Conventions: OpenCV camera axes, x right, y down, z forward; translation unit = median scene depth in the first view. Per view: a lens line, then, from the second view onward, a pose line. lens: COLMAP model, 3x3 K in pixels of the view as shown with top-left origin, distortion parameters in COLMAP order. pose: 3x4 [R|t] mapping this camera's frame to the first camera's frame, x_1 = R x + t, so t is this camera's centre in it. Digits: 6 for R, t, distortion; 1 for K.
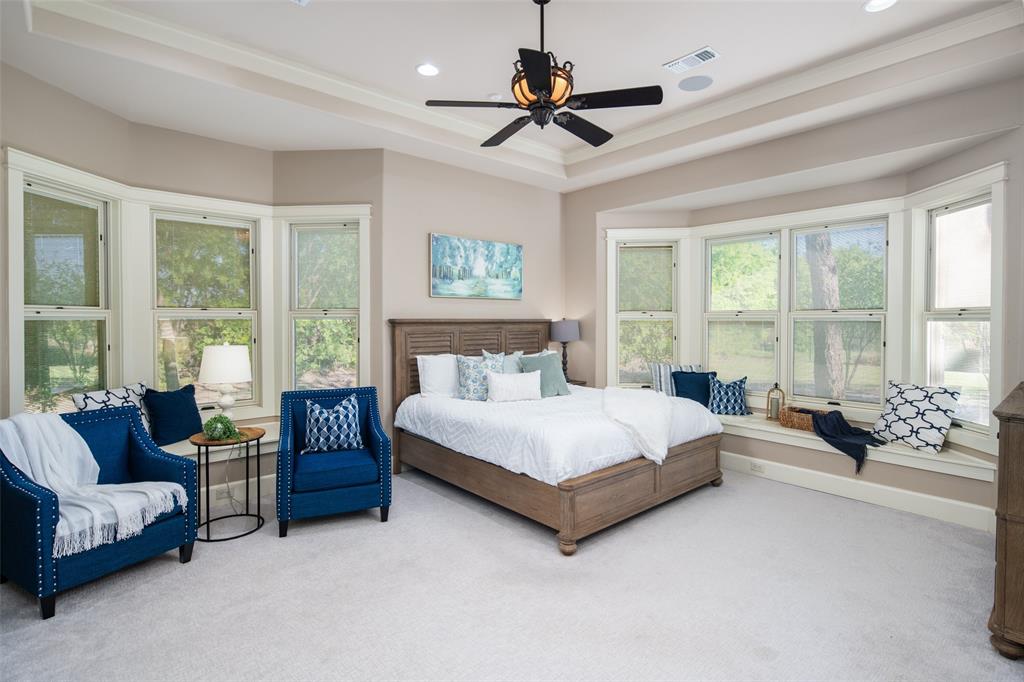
lens RADIAL K [[504.5, 0, 509.9], [0, 504.5, 332.2], [0, 0, 1]] dist [0.003175, -0.001642]
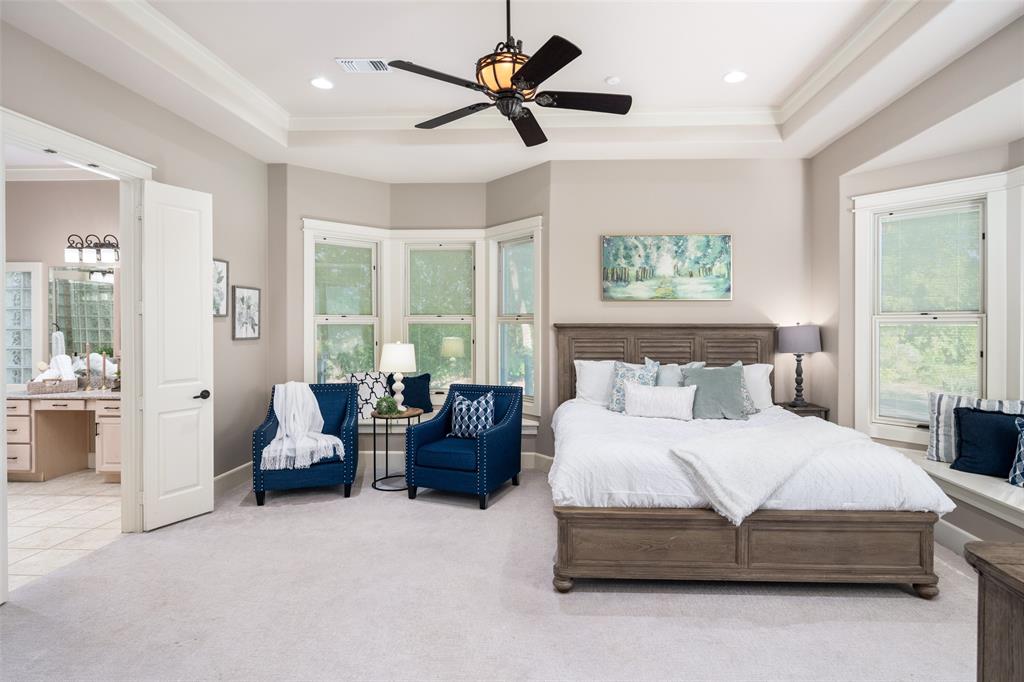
lens RADIAL K [[504.5, 0, 512.2], [0, 504.5, 334.9], [0, 0, 1]] dist [0.003175, -0.001642]
pose [[0.724255, 0.014266, -0.689385, 0.401668], [-0.018000, 0.999836, 0.001780, -0.003270], [0.689297, 0.011120, 0.724393, 0.184437]]
